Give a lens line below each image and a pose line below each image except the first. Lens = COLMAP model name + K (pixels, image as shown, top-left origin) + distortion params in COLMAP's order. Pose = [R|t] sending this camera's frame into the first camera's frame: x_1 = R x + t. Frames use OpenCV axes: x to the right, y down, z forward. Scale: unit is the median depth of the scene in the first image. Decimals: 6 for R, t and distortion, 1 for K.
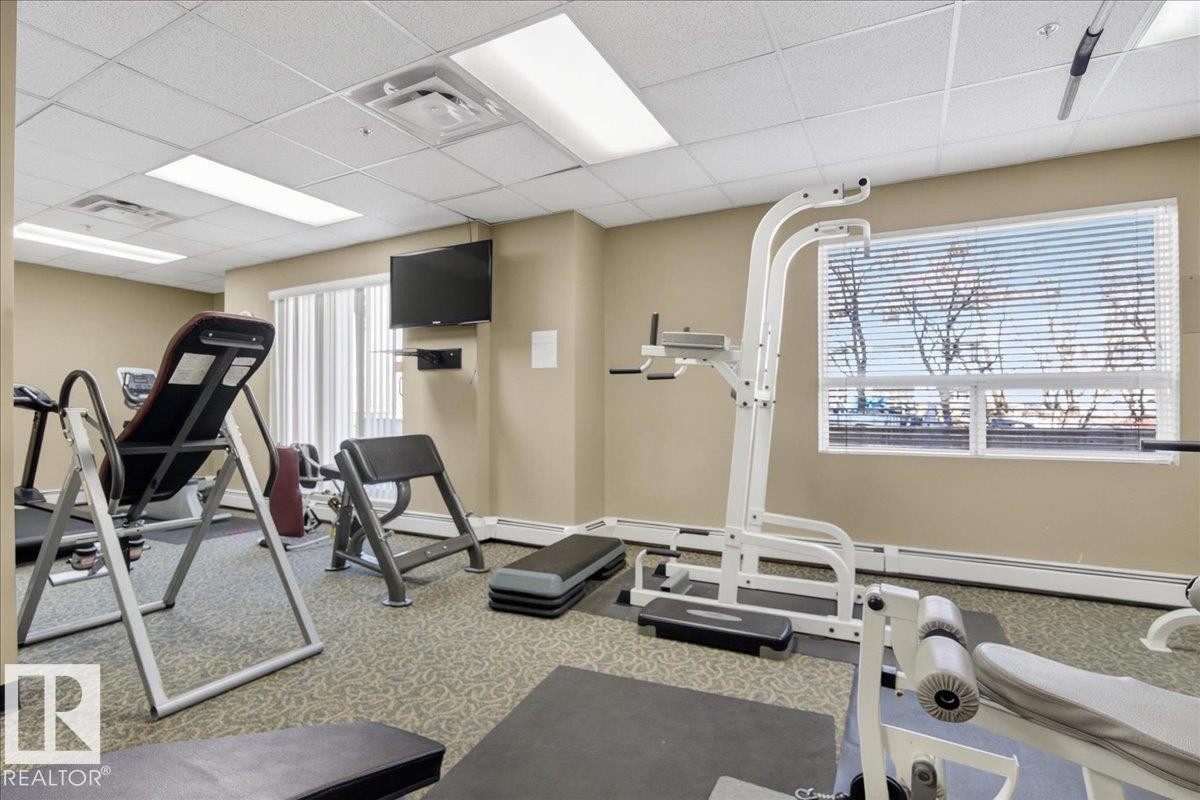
lens RADIAL K [[559.8, 0, 598.6], [0, 559.8, 403.6], [0, 0, 1]] dist [-0.016734, -0.001021]
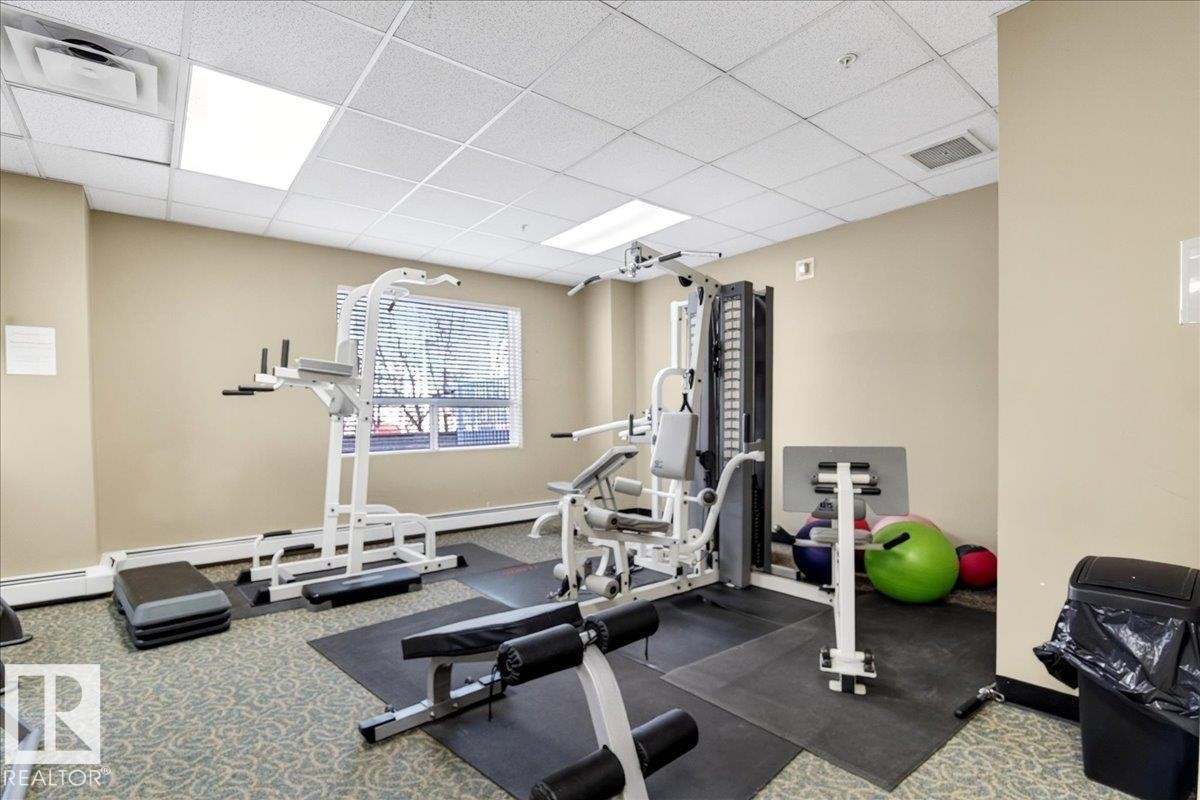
lens RADIAL K [[559.8, 0, 593.0], [0, 559.8, 407.8], [0, 0, 1]] dist [-0.016734, -0.001021]
pose [[0.381989, 0.016228, 0.924025, -0.742851], [0.003372, 0.999815, -0.018953, 0.000696], [-0.924161, 0.010356, 0.381863, -0.006692]]
